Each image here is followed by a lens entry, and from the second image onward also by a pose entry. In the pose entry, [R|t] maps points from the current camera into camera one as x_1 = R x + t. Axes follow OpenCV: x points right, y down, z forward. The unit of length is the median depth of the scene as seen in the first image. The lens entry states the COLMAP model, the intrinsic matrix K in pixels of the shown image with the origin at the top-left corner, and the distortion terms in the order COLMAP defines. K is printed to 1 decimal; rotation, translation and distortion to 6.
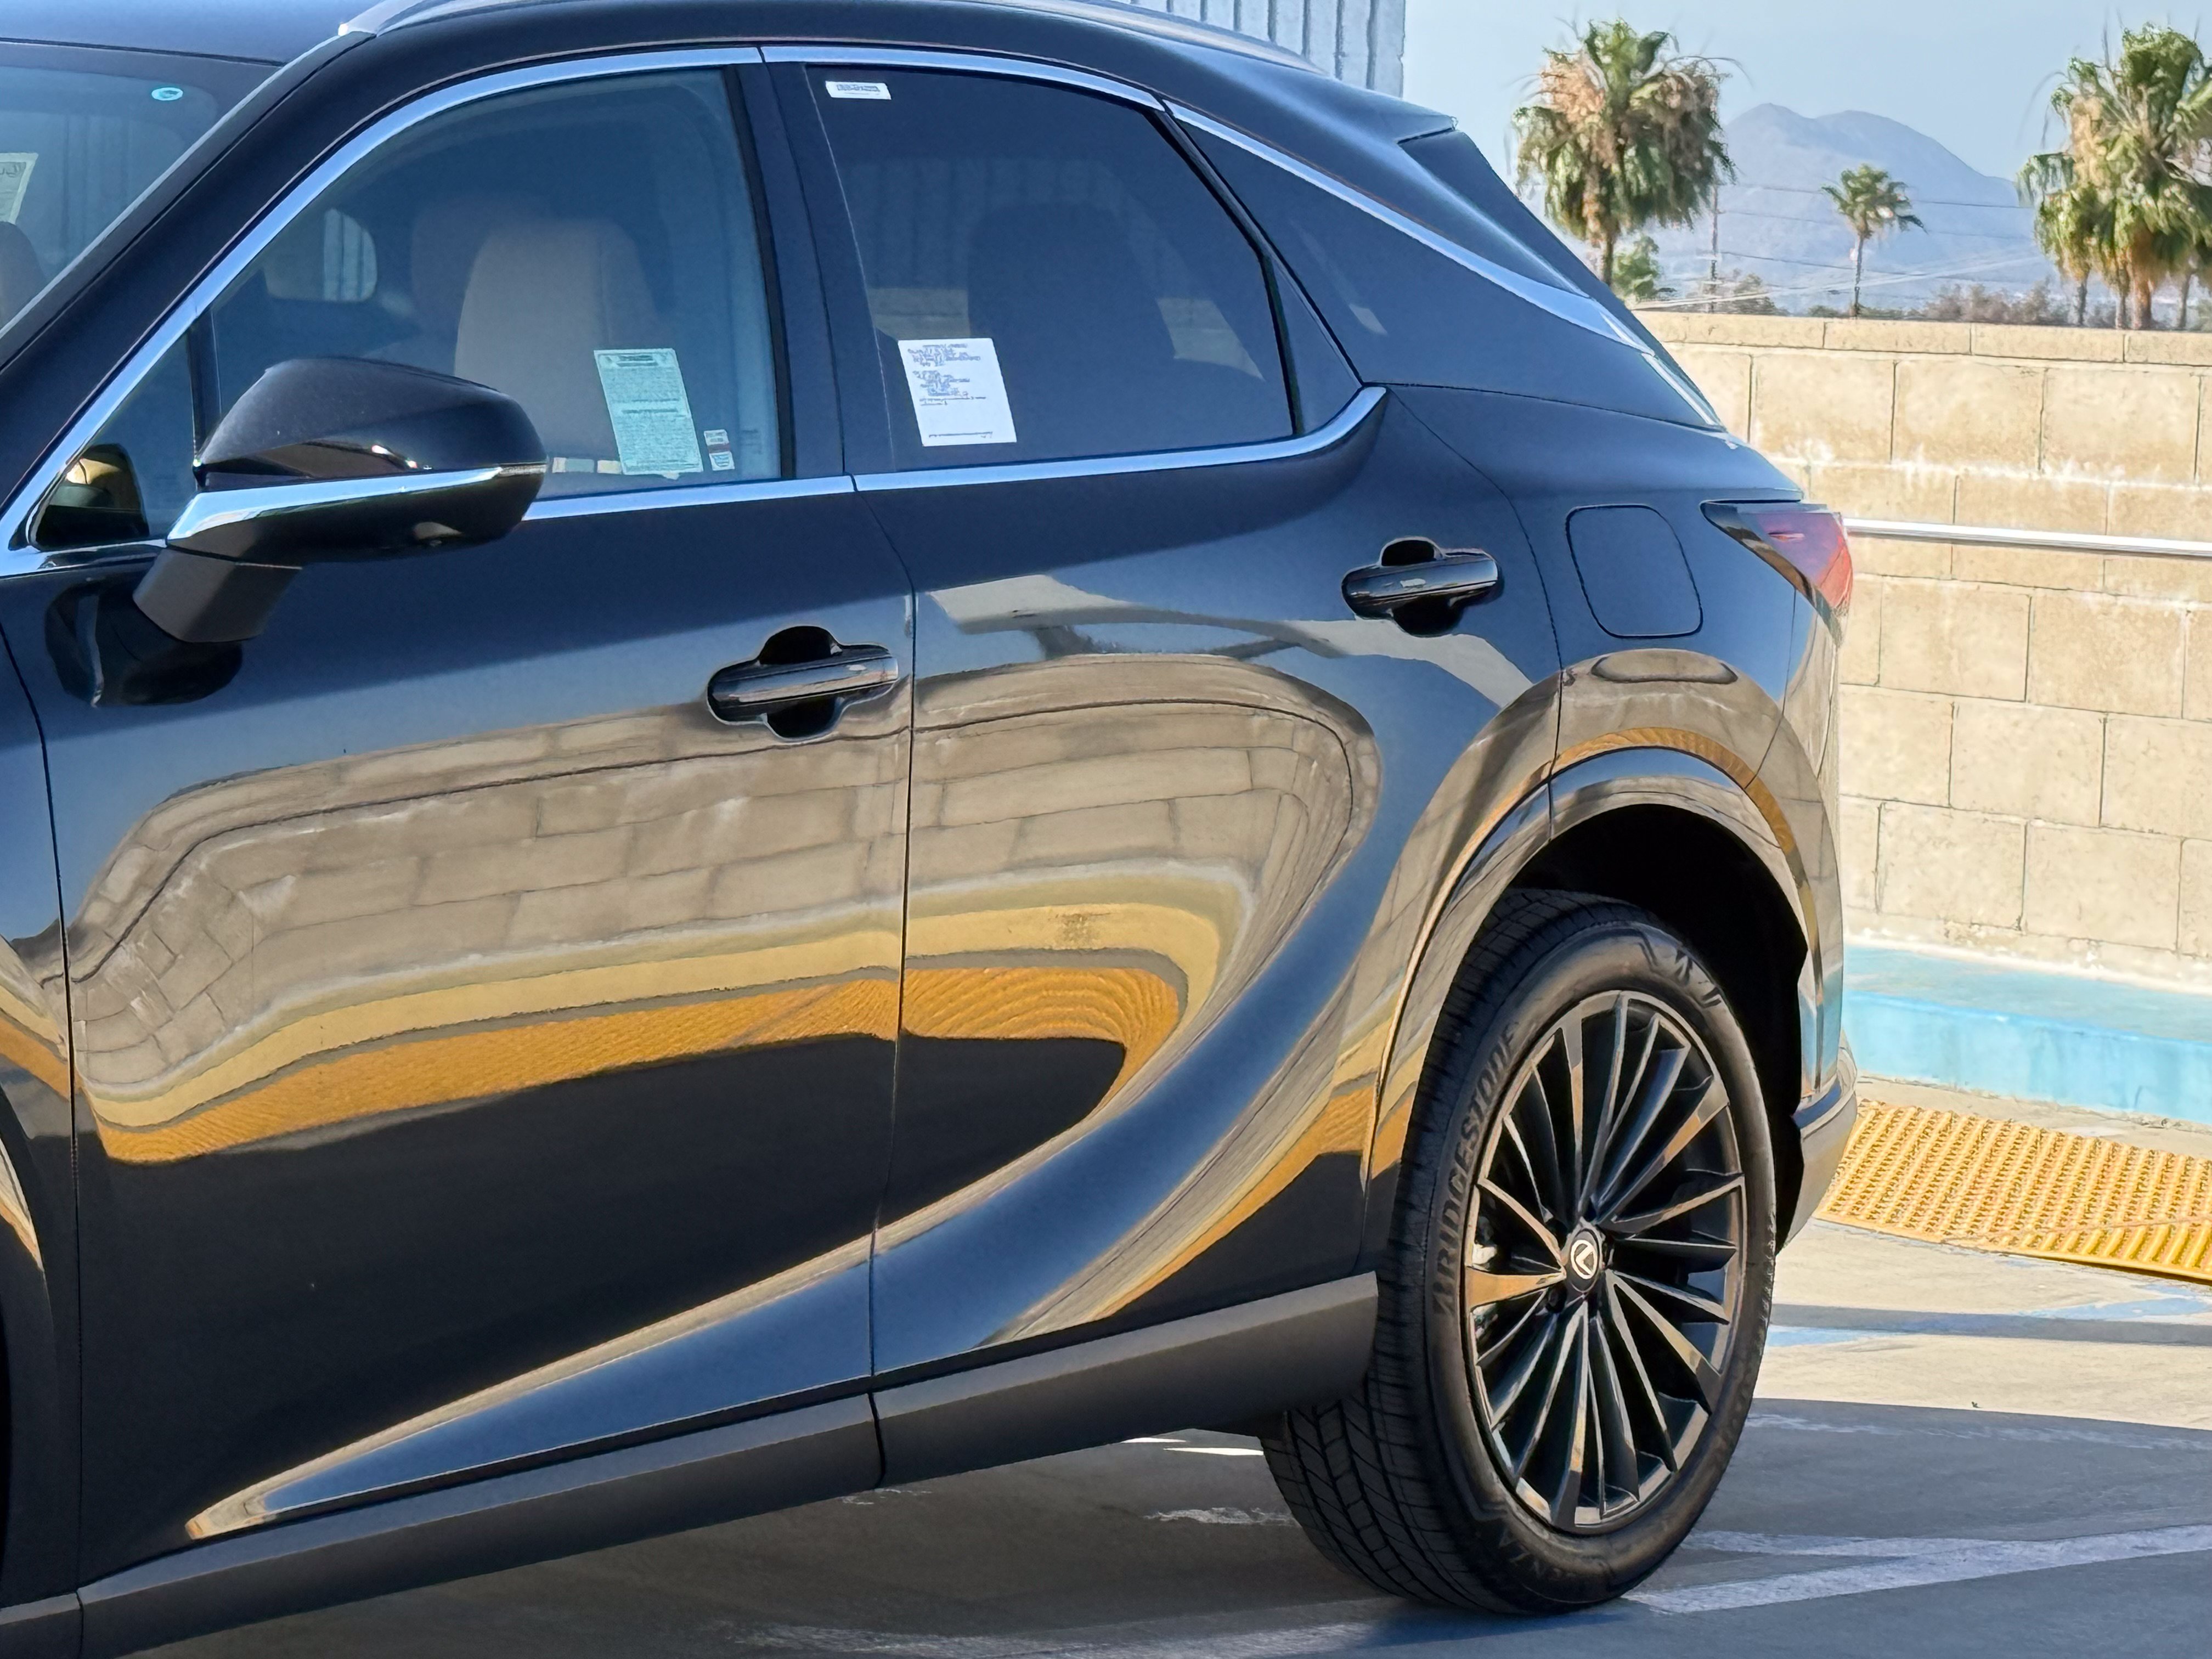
lens RADIAL K [[7523.2, 0, 1105.9], [0, 7523.2, 826.2], [0, 0, 1]] dist [0.133763, 0.000000]
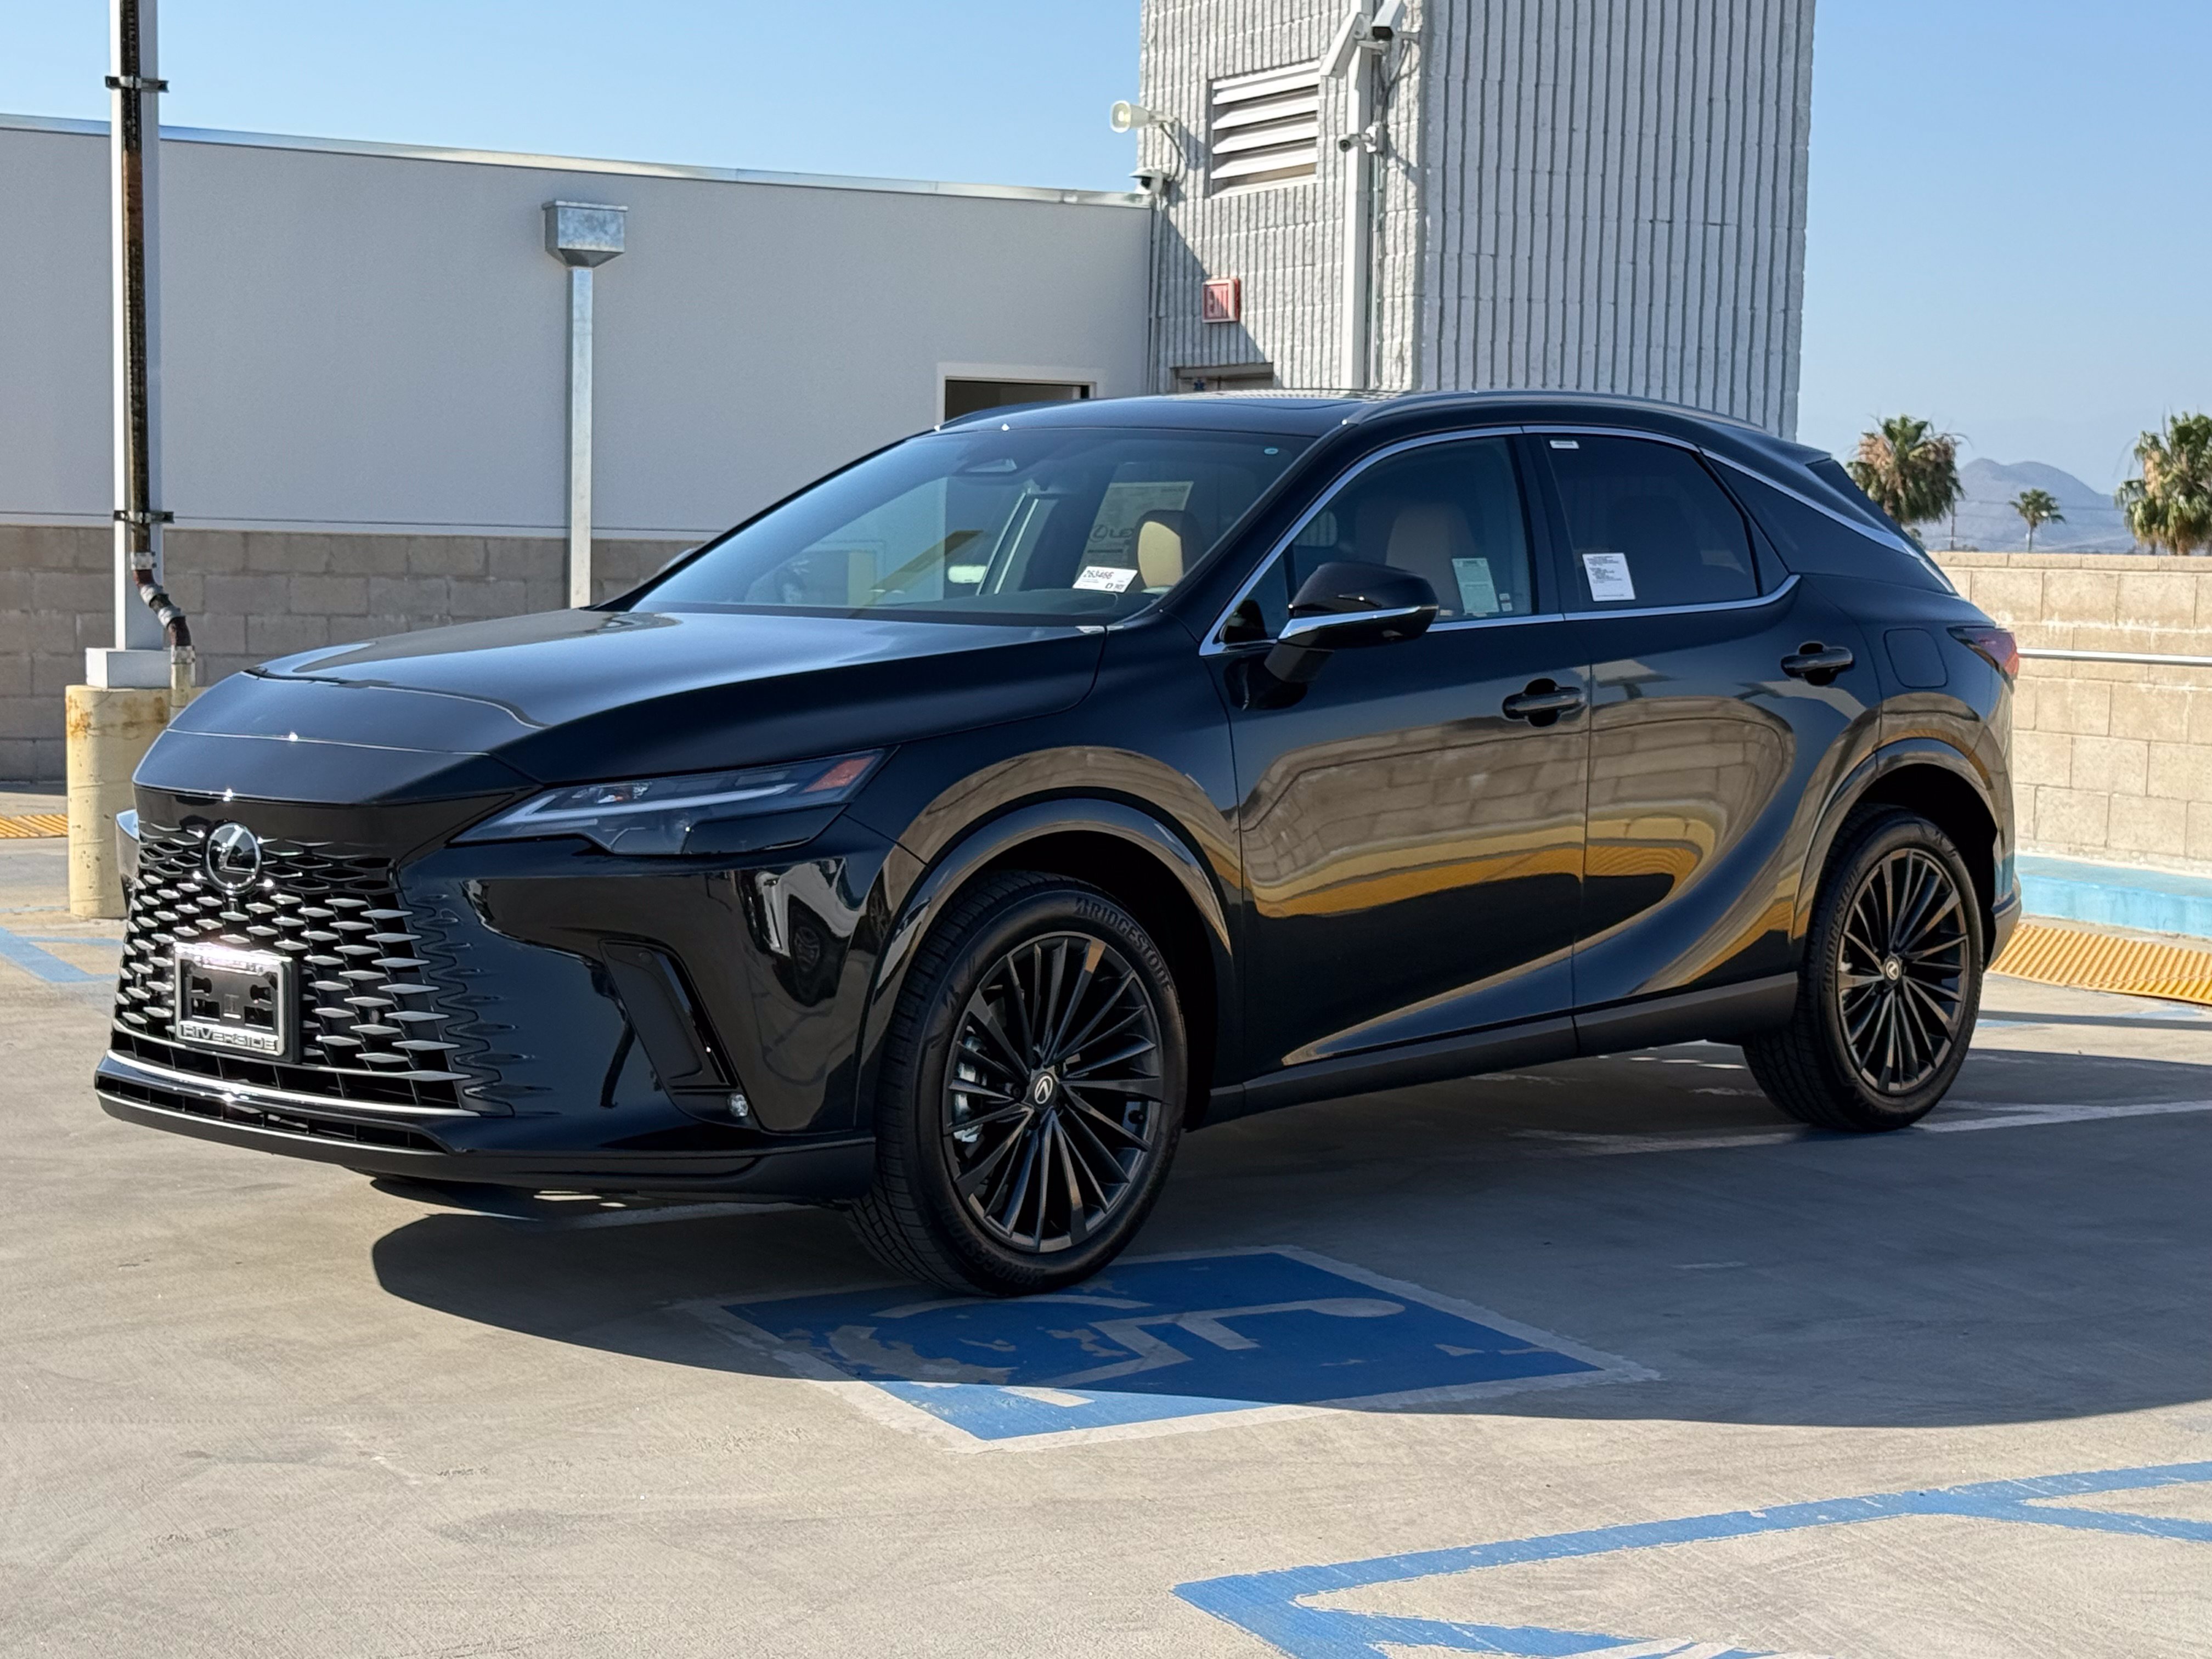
lens RADIAL K [[3813.6, 0, 1115.7], [0, 3813.6, 839.6], [0, 0, 1]] dist [0.165972, 0.000000]
pose [[0.991064, -0.002093, -0.133370, -0.011878], [0.002167, 0.999998, 0.000408, 0.018226], [0.133369, -0.000693, 0.991066, -0.143099]]
